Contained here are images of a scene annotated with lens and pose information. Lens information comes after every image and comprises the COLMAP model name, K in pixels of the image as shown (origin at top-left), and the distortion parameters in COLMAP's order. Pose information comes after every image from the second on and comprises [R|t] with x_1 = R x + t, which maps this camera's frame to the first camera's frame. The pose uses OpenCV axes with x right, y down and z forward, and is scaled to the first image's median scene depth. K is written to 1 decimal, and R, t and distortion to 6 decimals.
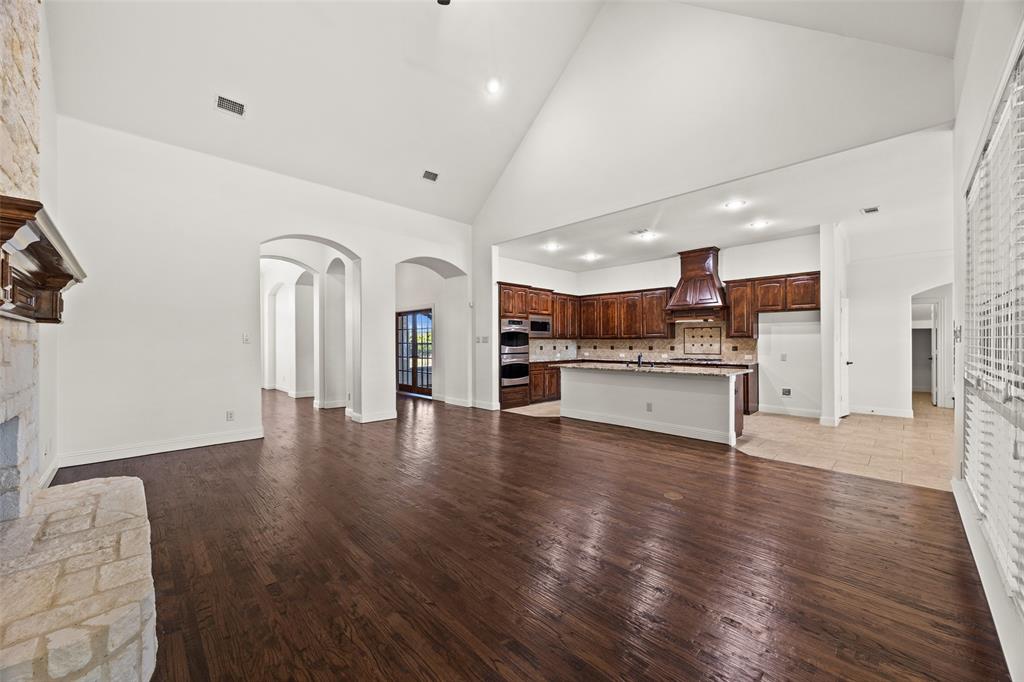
lens RADIAL K [[391.1, 0, 513.3], [0, 391.1, 341.5], [0, 0, 1]] dist [-0.002076, -0.000083]
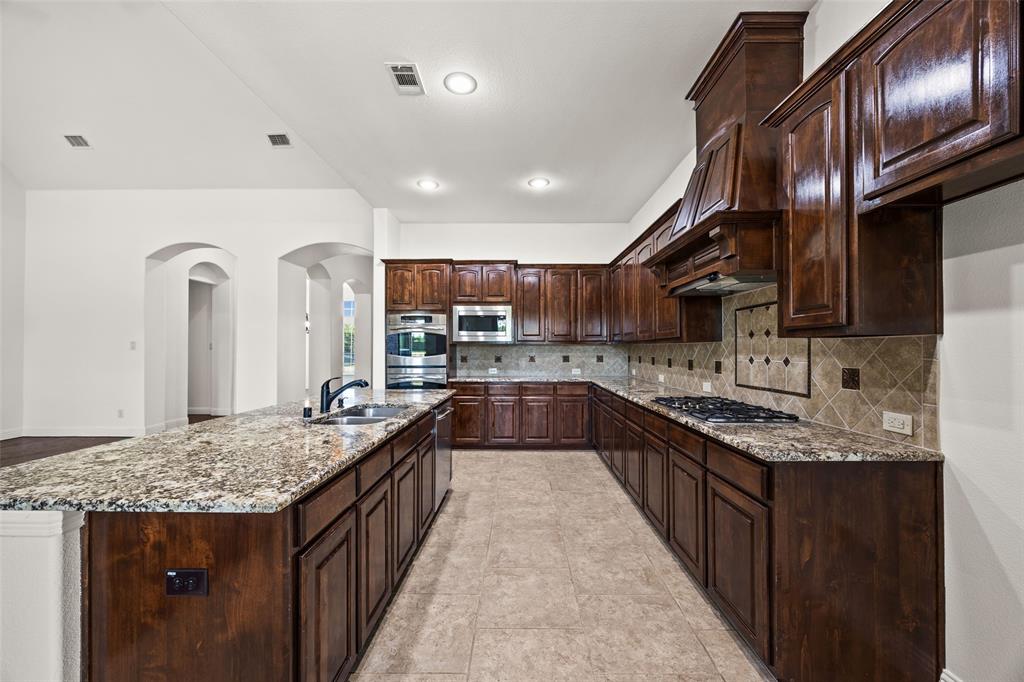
lens RADIAL K [[389.6, 0, 513.1], [0, 389.6, 345.6], [0, 0, 1]] dist [-0.002639, -0.000162]
pose [[0.702903, -0.003570, -0.711277, 0.565258], [0.000780, 0.999991, -0.004249, -0.001519], [0.711285, 0.002432, 0.702899, 0.648864]]
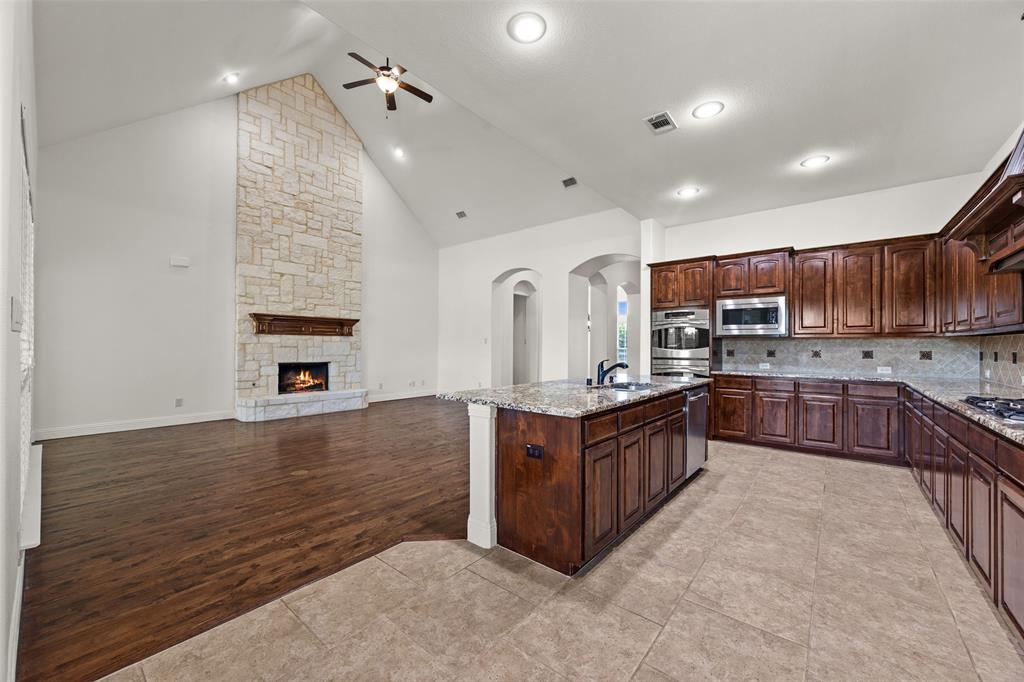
lens RADIAL K [[389.6, 0, 513.1], [0, 389.6, 345.6], [0, 0, 1]] dist [-0.002639, -0.000162]
pose [[0.101000, 0.002571, -0.994883, 0.662849], [-0.002669, 0.999994, 0.002313, 0.005970], [0.994883, 0.002421, 0.101006, 0.619091]]
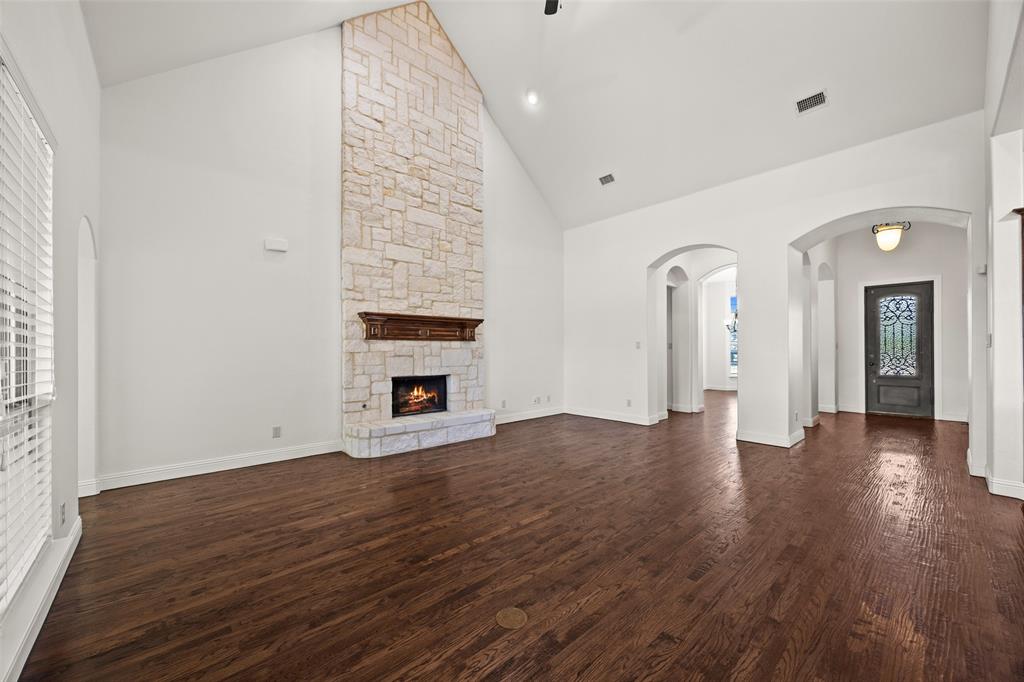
lens RADIAL K [[389.1, 0, 514.6], [0, 389.1, 349.5], [0, 0, 1]] dist [-0.002099, -0.000117]
pose [[-0.040064, 0.002836, -0.999193, 0.400464], [0.007004, 0.999972, 0.002558, 0.000315], [0.999173, -0.006896, -0.040083, 0.421659]]
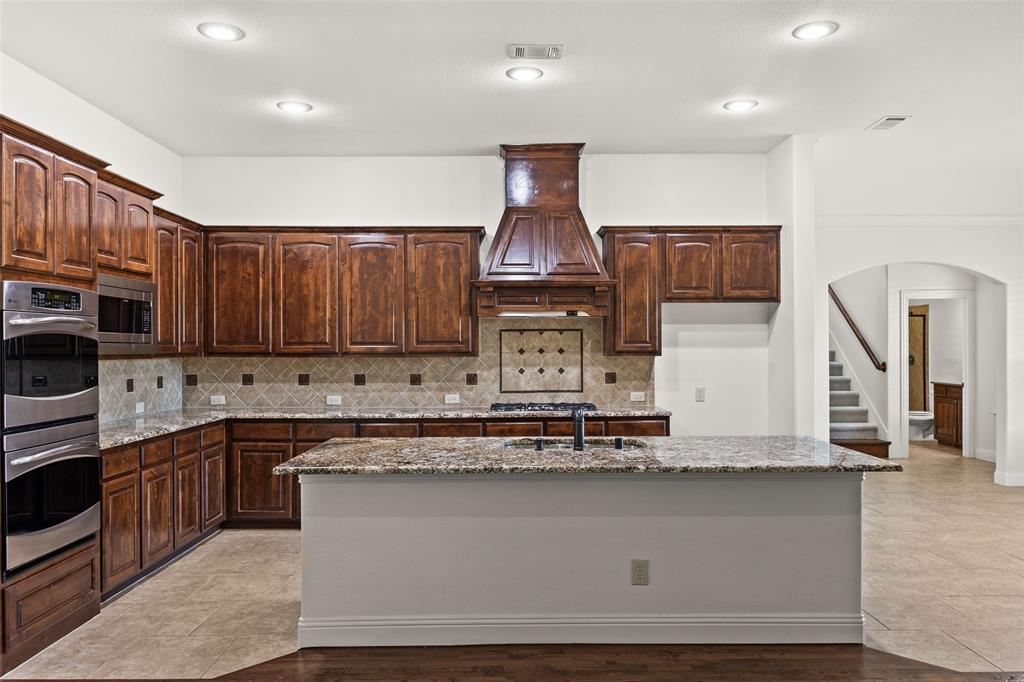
lens RADIAL K [[753.4, 0, 517.8], [0, 753.4, 344.2], [0, 0, 1]] dist [-0.001129, 0.000441]
pose [[0.693990, 0.002668, 0.719980, -0.132763], [-0.000081, 0.999993, -0.003627, -0.017123], [-0.719984, 0.002459, 0.693986, 0.448707]]
